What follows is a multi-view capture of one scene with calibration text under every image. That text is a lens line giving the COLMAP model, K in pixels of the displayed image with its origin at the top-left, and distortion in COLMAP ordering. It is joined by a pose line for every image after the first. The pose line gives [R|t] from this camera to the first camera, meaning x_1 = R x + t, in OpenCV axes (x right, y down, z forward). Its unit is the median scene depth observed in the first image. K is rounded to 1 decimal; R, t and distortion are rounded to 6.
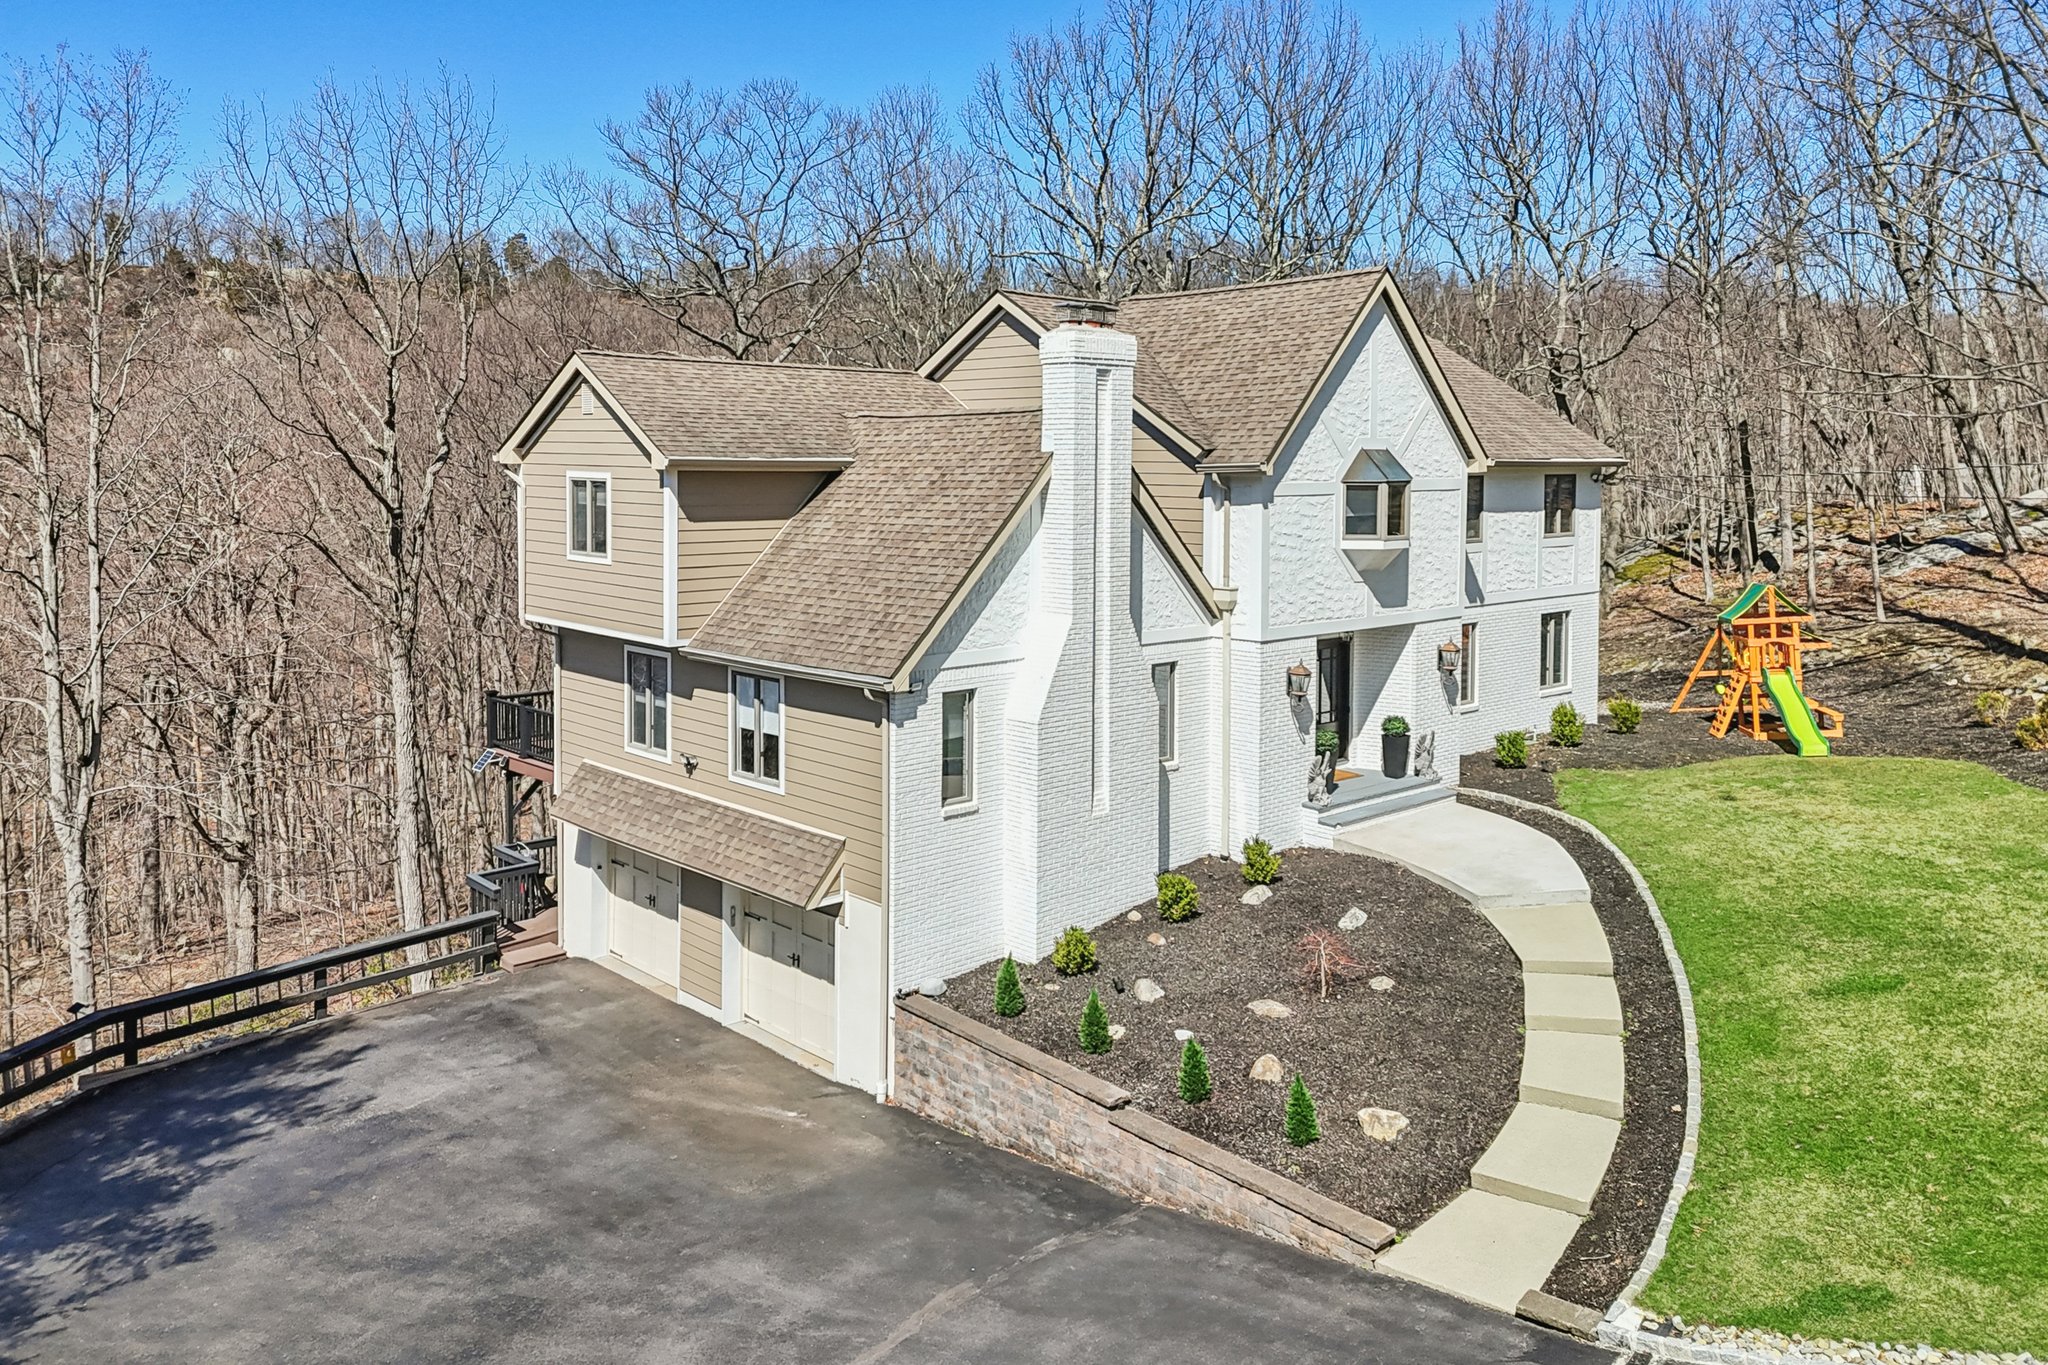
lens RADIAL K [[1564.4, 0, 1005.6], [0, 1564.4, 481.0], [0, 0, 1]] dist [0.066311, -0.048778]
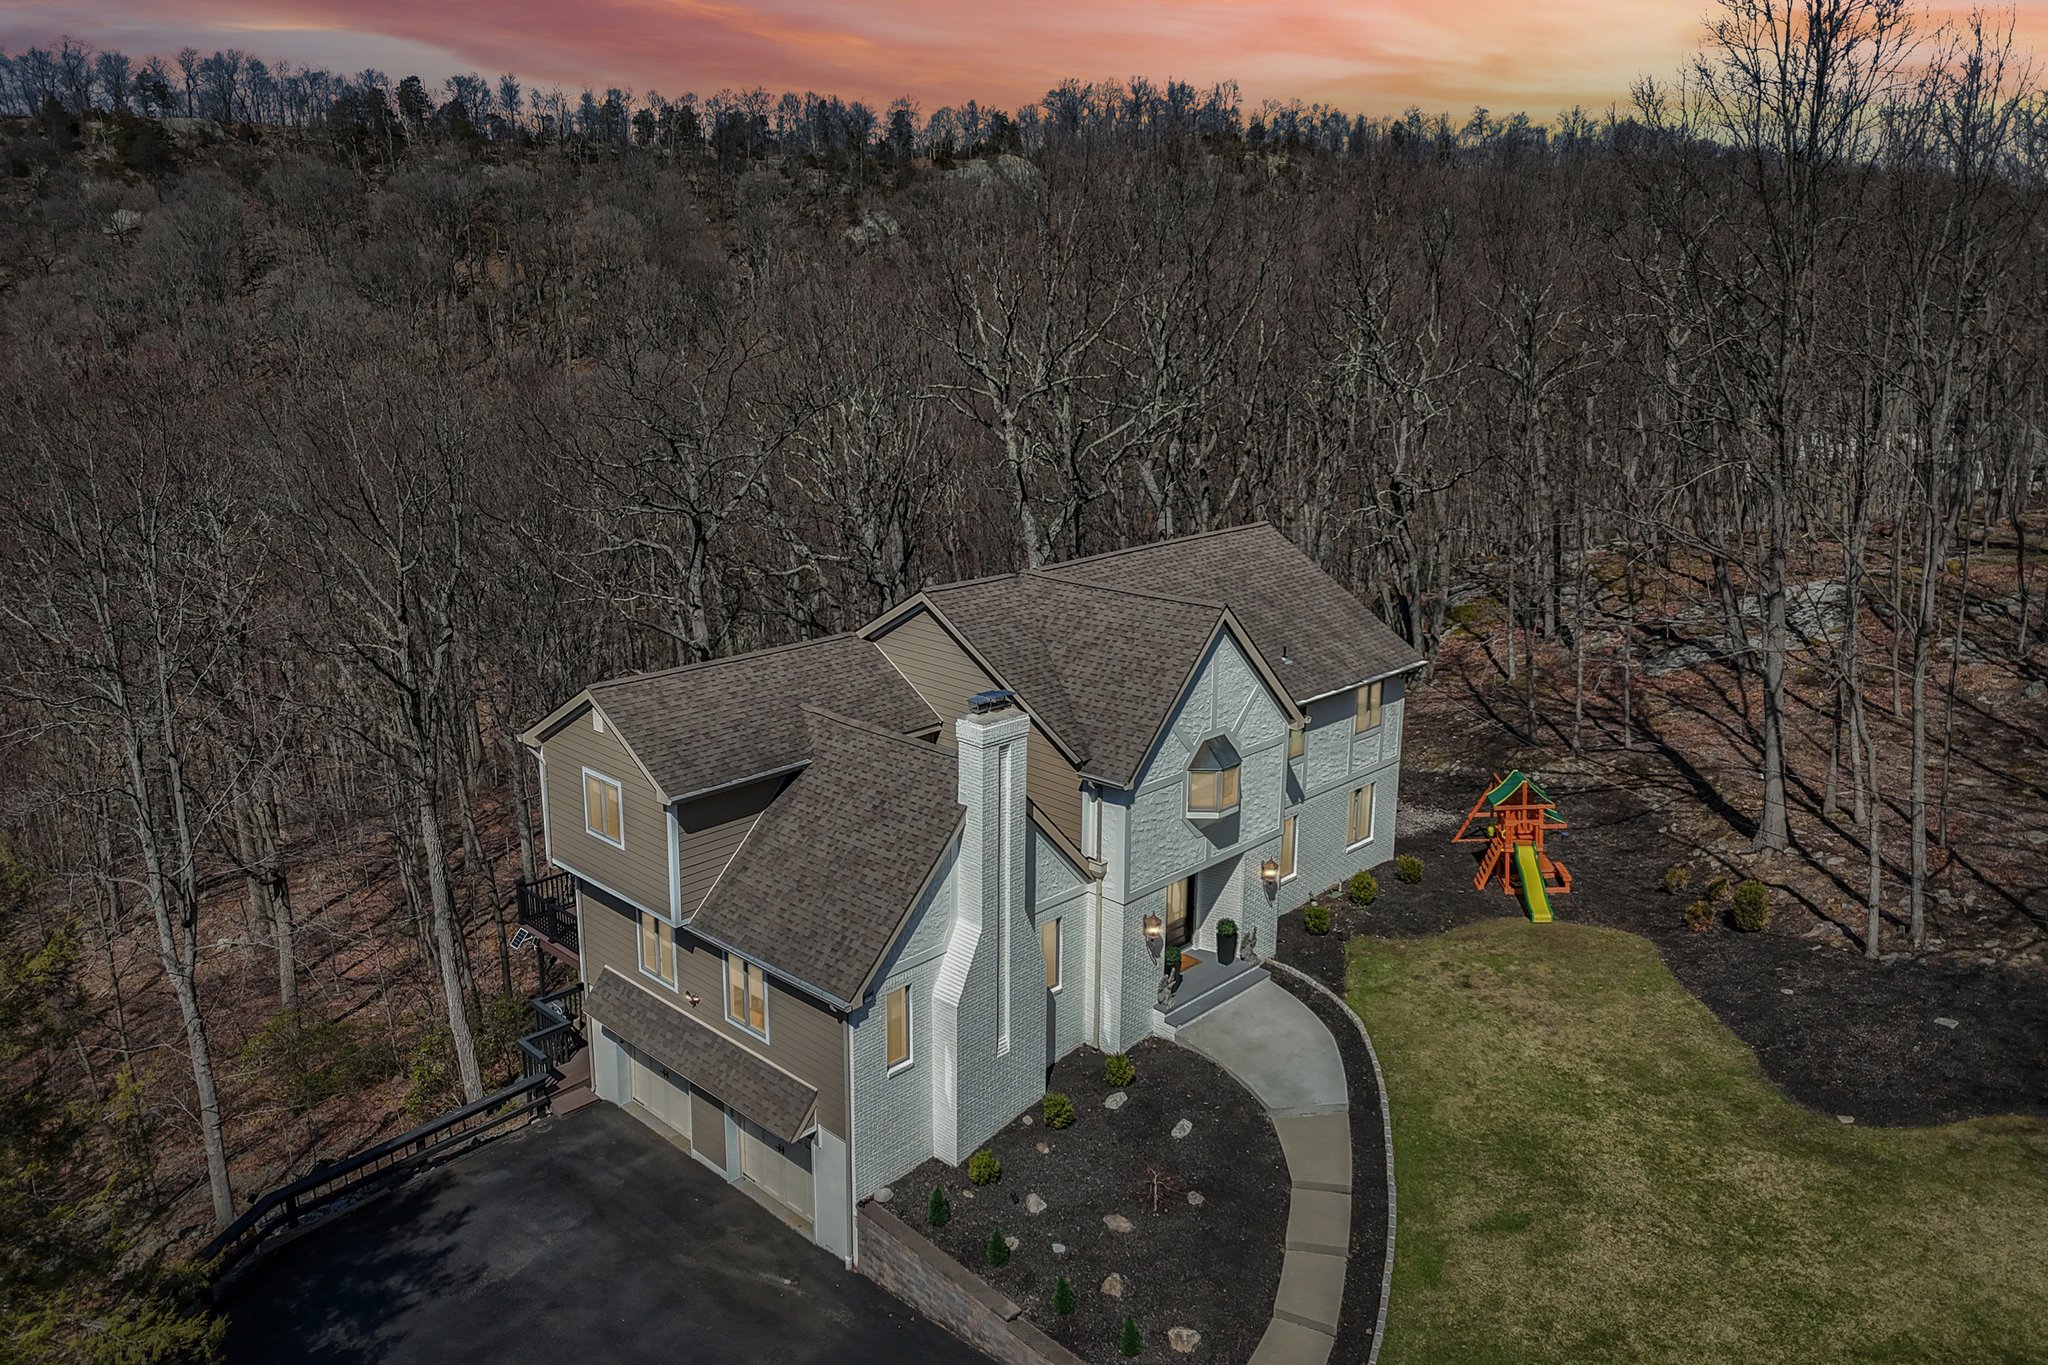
lens RADIAL K [[1520.4, 0, 994.6], [0, 1520.4, 624.0], [0, 0, 1]] dist [0.060912, -0.051419]
pose [[0.998804, -0.014441, 0.046709, -0.003321], [0.004560, 0.978731, 0.205096, -0.402693], [-0.048678, -0.204637, 0.977627, -0.213511]]
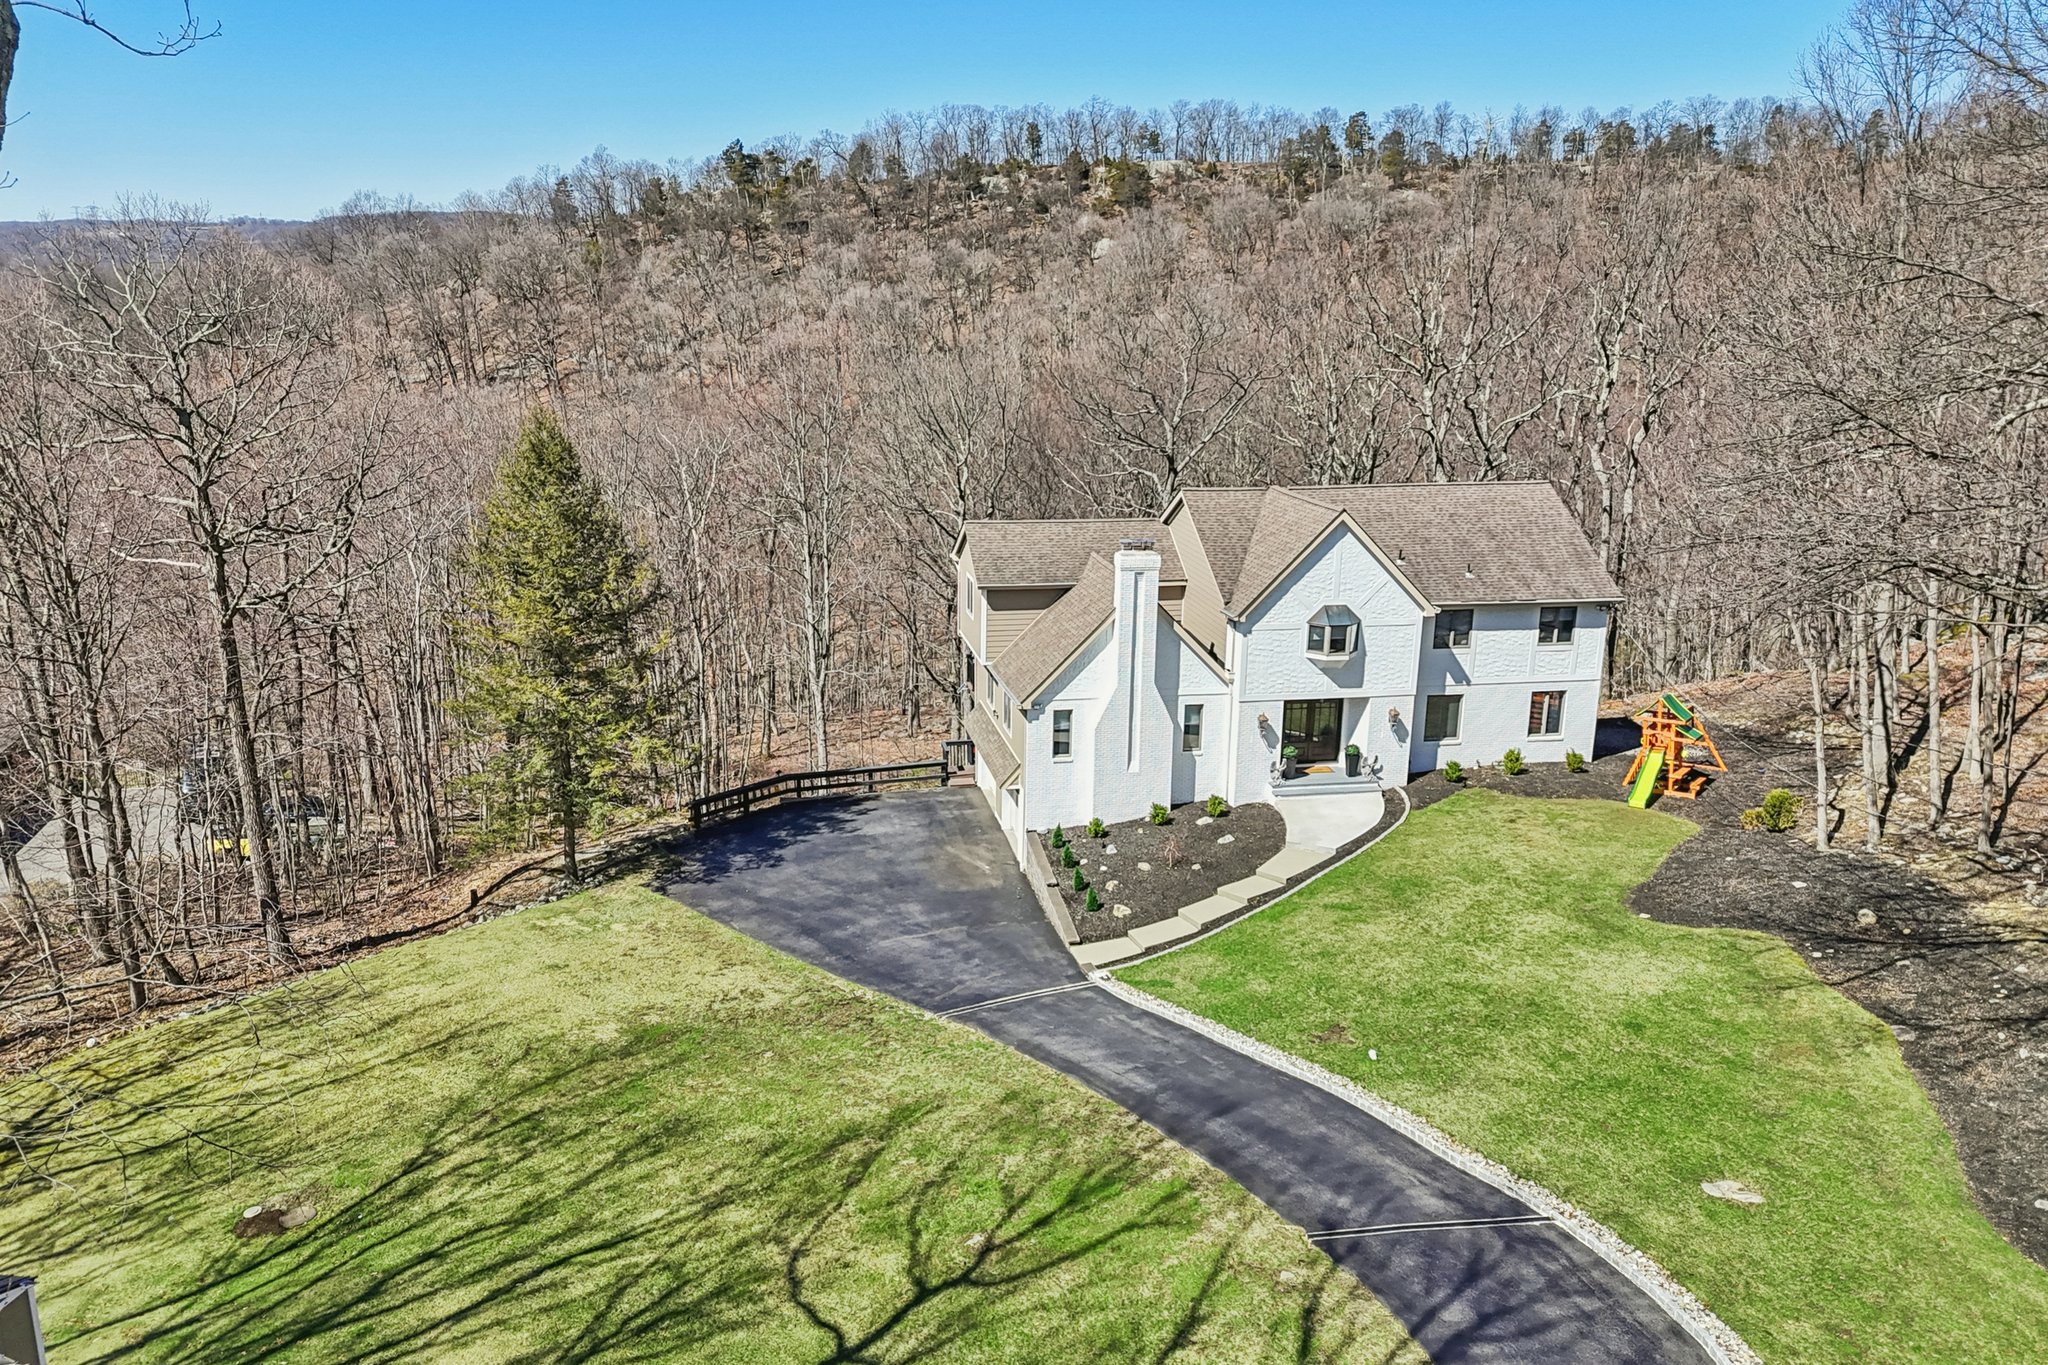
lens RADIAL K [[1482.5, 0, 972.3], [0, 1482.5, 650.7], [0, 0, 1]] dist [0.041495, -0.002567]
pose [[0.843261, 0.132229, -0.520985, 0.861446], [-0.017430, 0.975485, 0.219373, -0.373127], [0.537221, -0.175908, 0.824894, -0.735123]]
